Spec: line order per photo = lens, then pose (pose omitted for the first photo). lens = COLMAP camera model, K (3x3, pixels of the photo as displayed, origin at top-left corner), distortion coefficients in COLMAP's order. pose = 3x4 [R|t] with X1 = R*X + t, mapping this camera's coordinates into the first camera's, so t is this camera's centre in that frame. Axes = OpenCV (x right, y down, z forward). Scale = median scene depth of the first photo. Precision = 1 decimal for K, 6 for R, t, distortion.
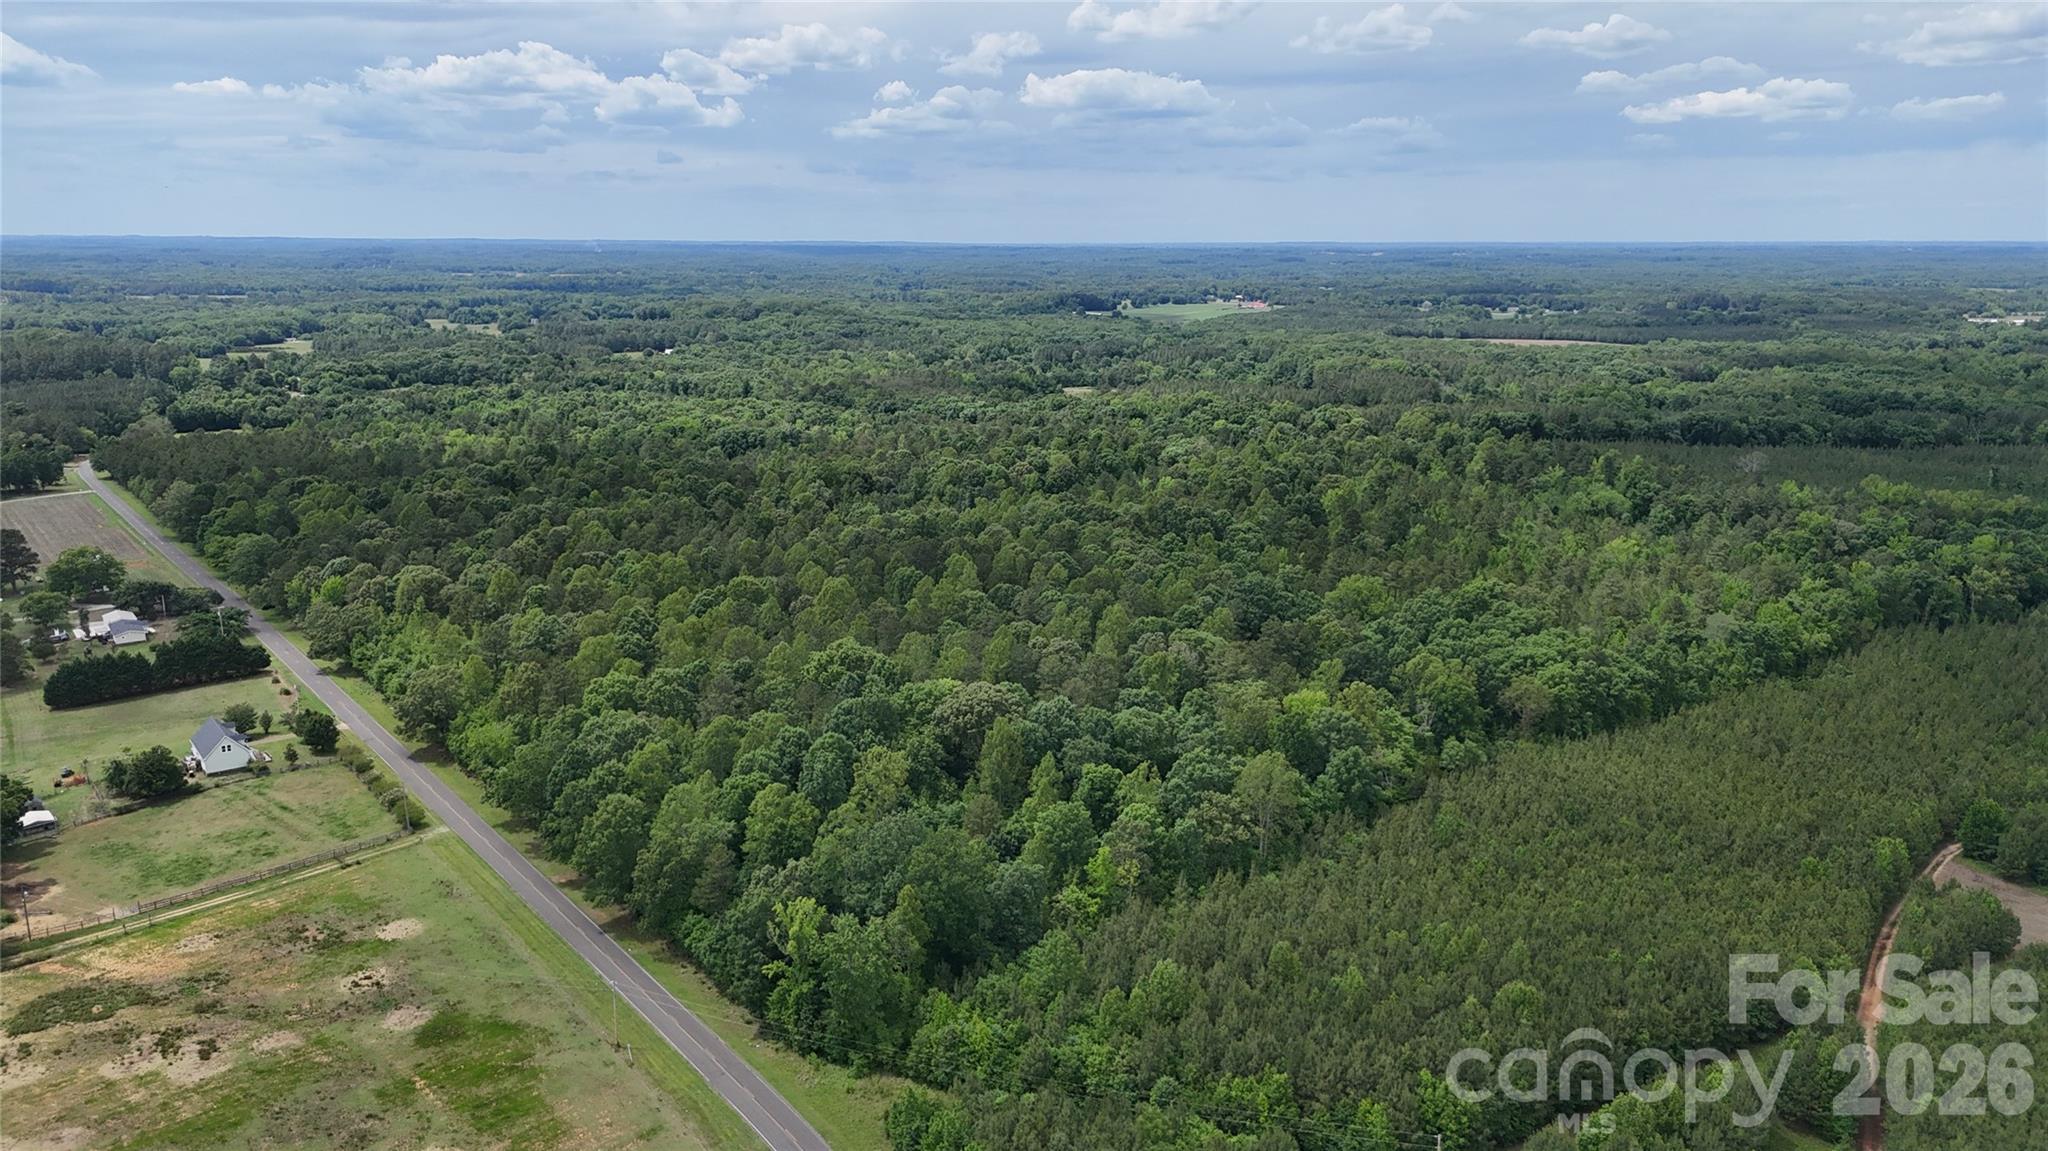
lens RADIAL K [[1502.6, 0, 1016.5], [0, 1502.6, 586.6], [0, 0, 1]] dist [0.067576, -0.059276]
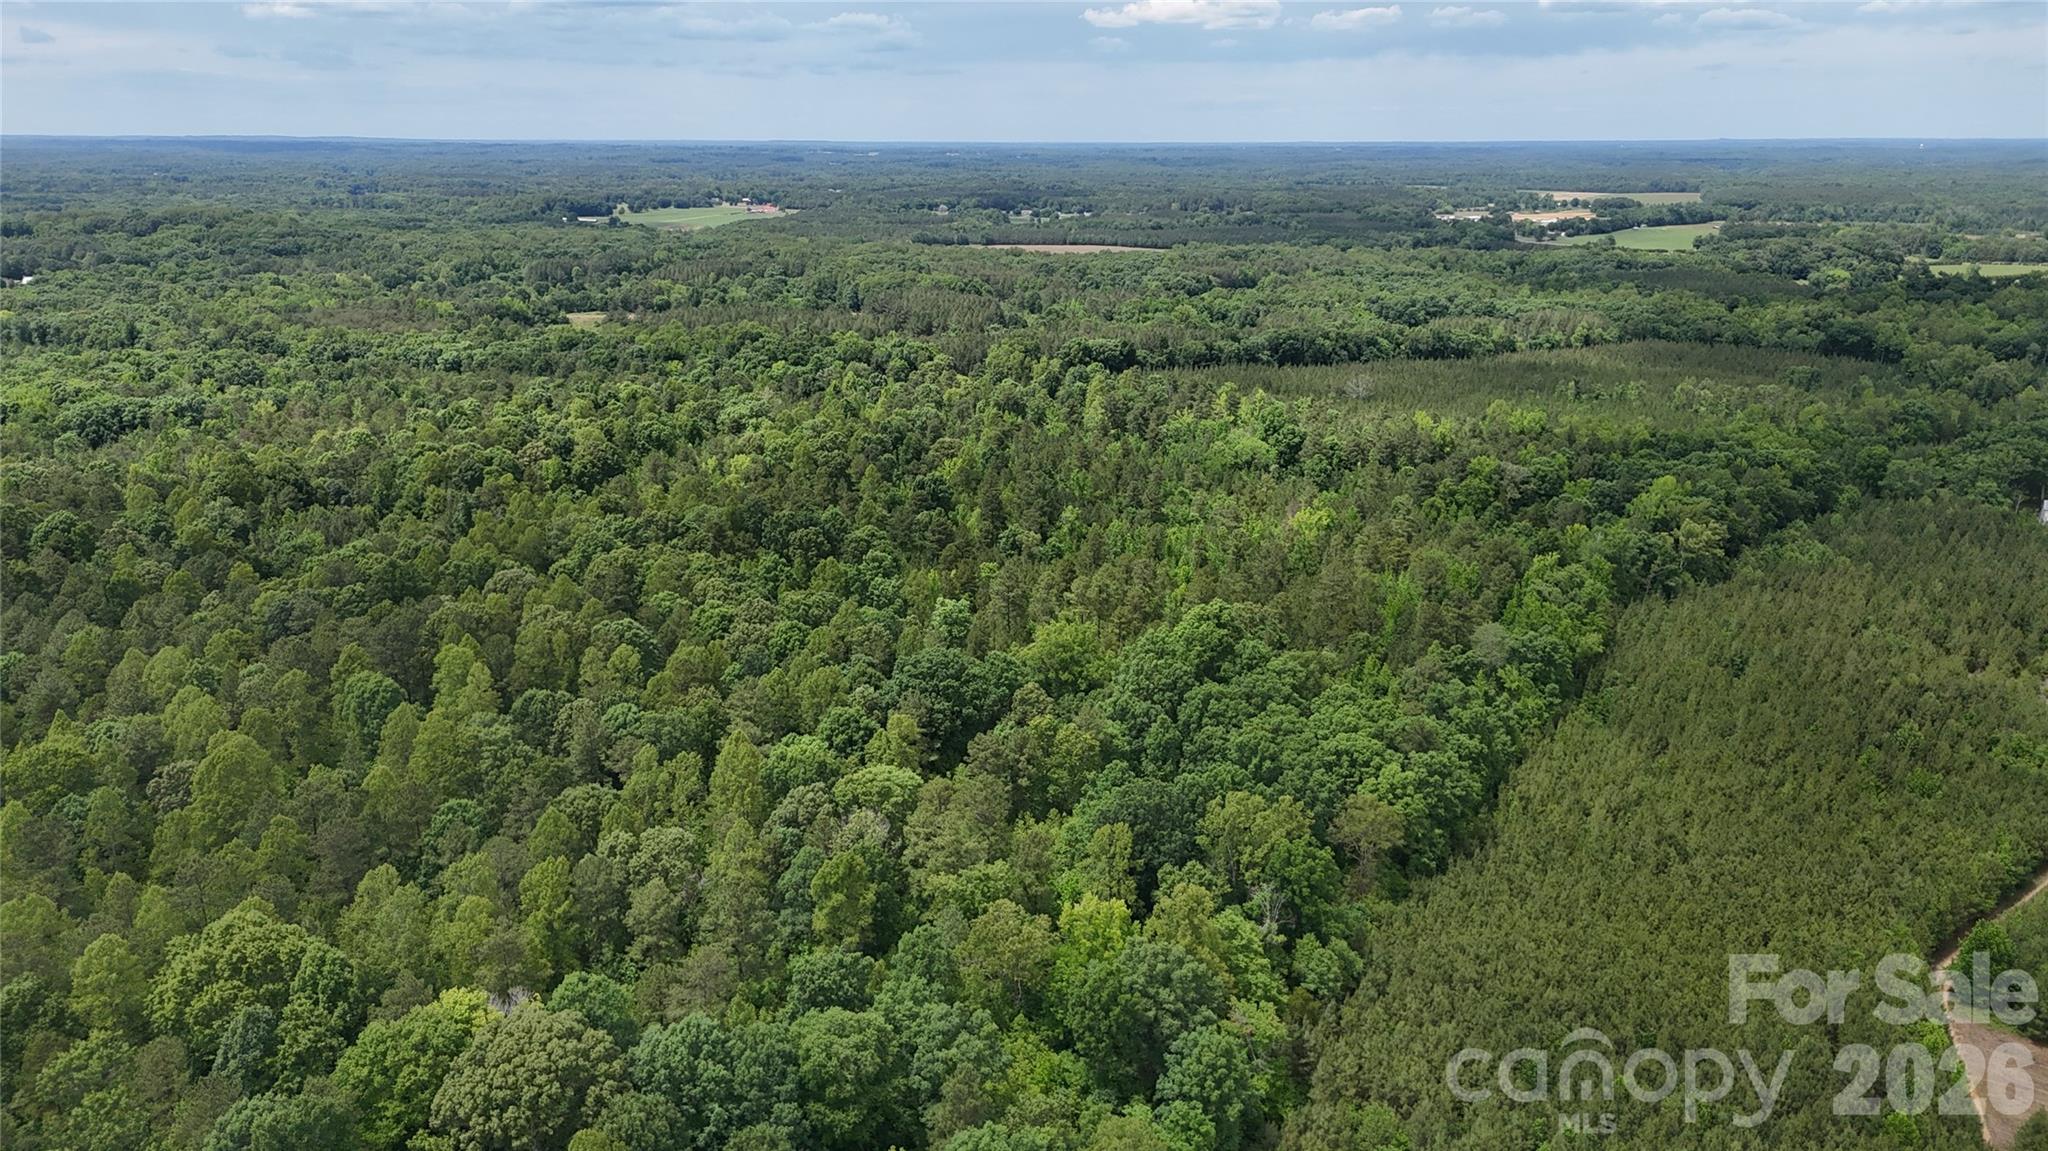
lens RADIAL K [[1508.0, 0, 1024.0], [0, 1508.0, 575.5], [0, 0, 1]] dist [0.096041, -0.109414]
pose [[0.947267, -0.089213, 0.307775, -0.002641], [0.072445, 0.995219, 0.065509, -0.026240], [-0.312148, -0.039758, 0.949201, 0.111580]]
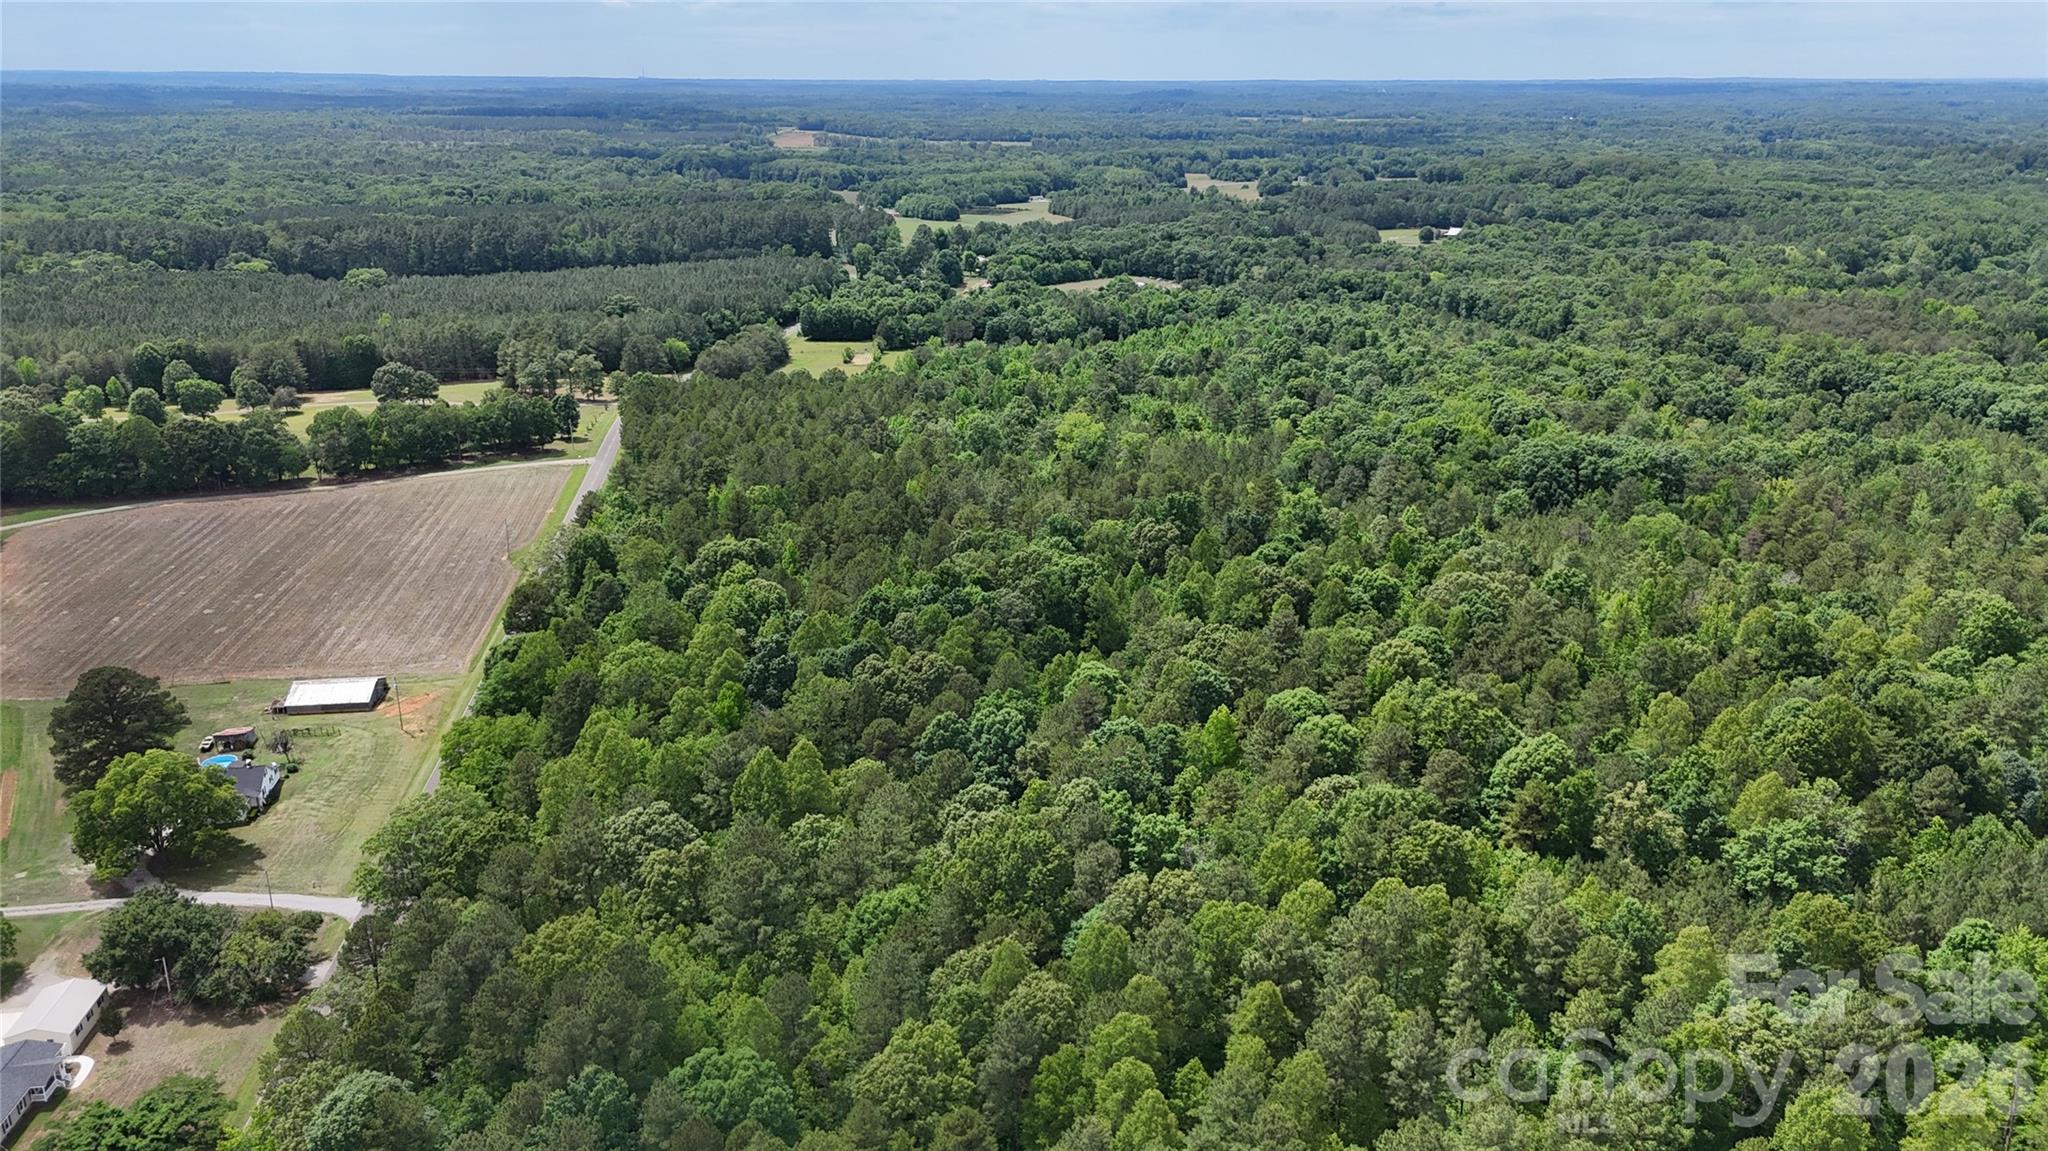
lens RADIAL K [[1509.3, 0, 1003.9], [0, 1509.3, 574.3], [0, 0, 1]] dist [0.067191, -0.032874]
pose [[0.875330, 0.151946, -0.459031, -0.068526], [-0.110825, 0.987116, 0.115416, -0.066503], [0.470654, -0.050155, 0.880891, 0.283970]]
